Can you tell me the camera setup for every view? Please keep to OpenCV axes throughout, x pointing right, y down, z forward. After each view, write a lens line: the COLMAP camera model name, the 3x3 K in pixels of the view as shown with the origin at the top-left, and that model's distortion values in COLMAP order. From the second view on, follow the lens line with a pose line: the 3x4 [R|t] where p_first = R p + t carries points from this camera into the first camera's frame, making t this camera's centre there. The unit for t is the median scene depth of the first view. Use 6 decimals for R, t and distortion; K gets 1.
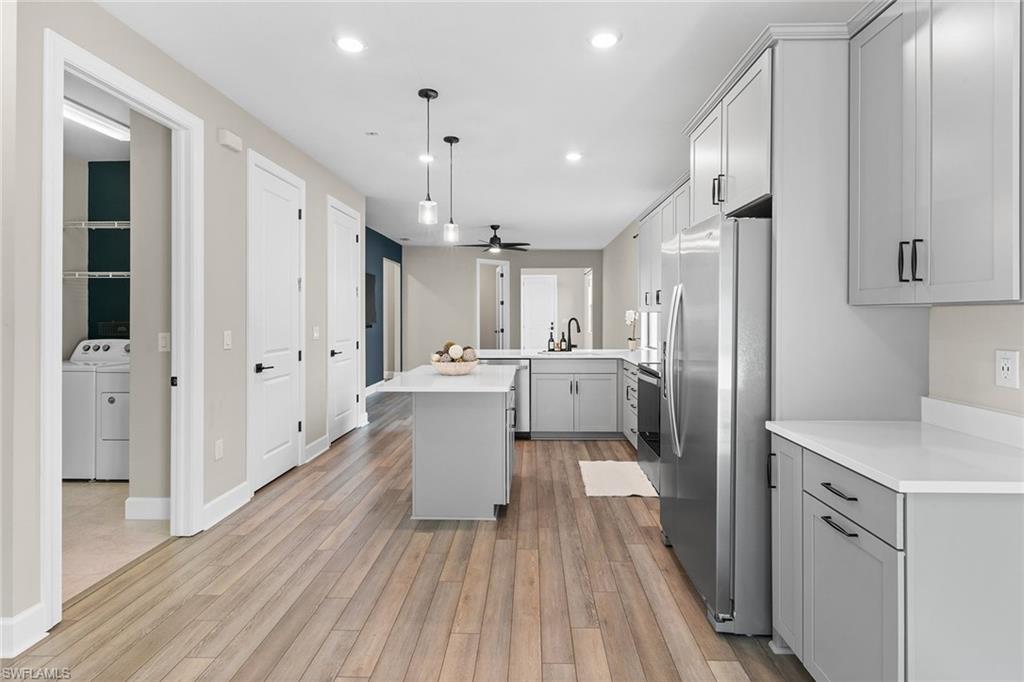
lens RADIAL K [[491.6, 0, 512.7], [0, 491.6, 308.7], [0, 0, 1]] dist [-0.000142, -0.000353]
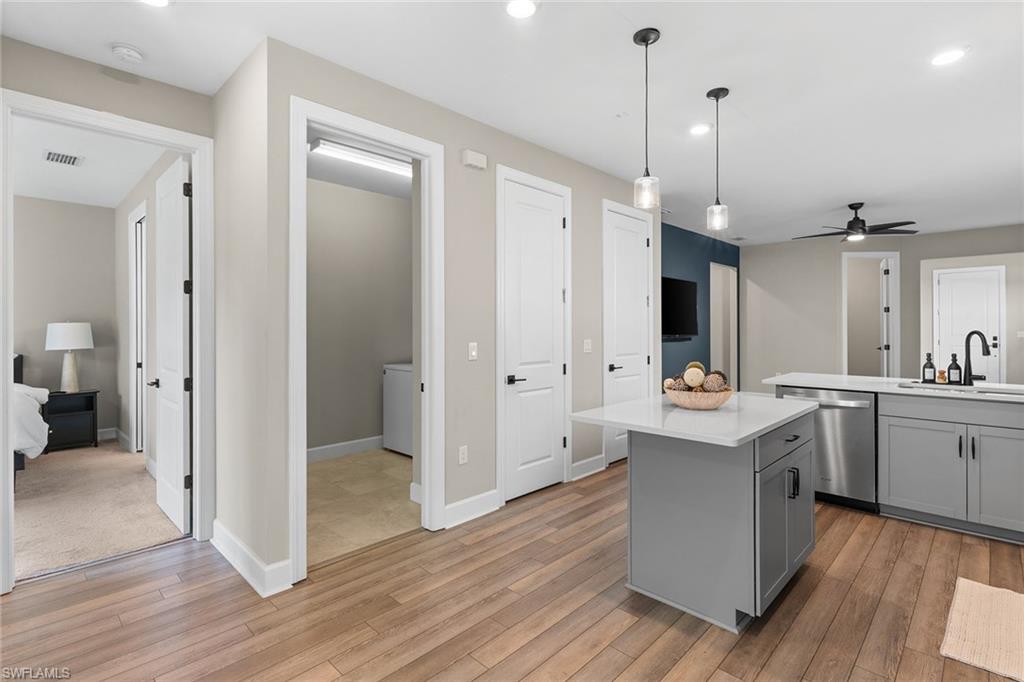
lens RADIAL K [[483.6, 0, 512.9], [0, 483.6, 324.9], [0, 0, 1]] dist [0.000732, -0.000220]
pose [[0.738360, -0.004828, -0.674389, 0.180454], [0.011252, 0.999923, 0.005160, 0.003096], [0.674313, -0.011398, 0.738358, 0.305888]]
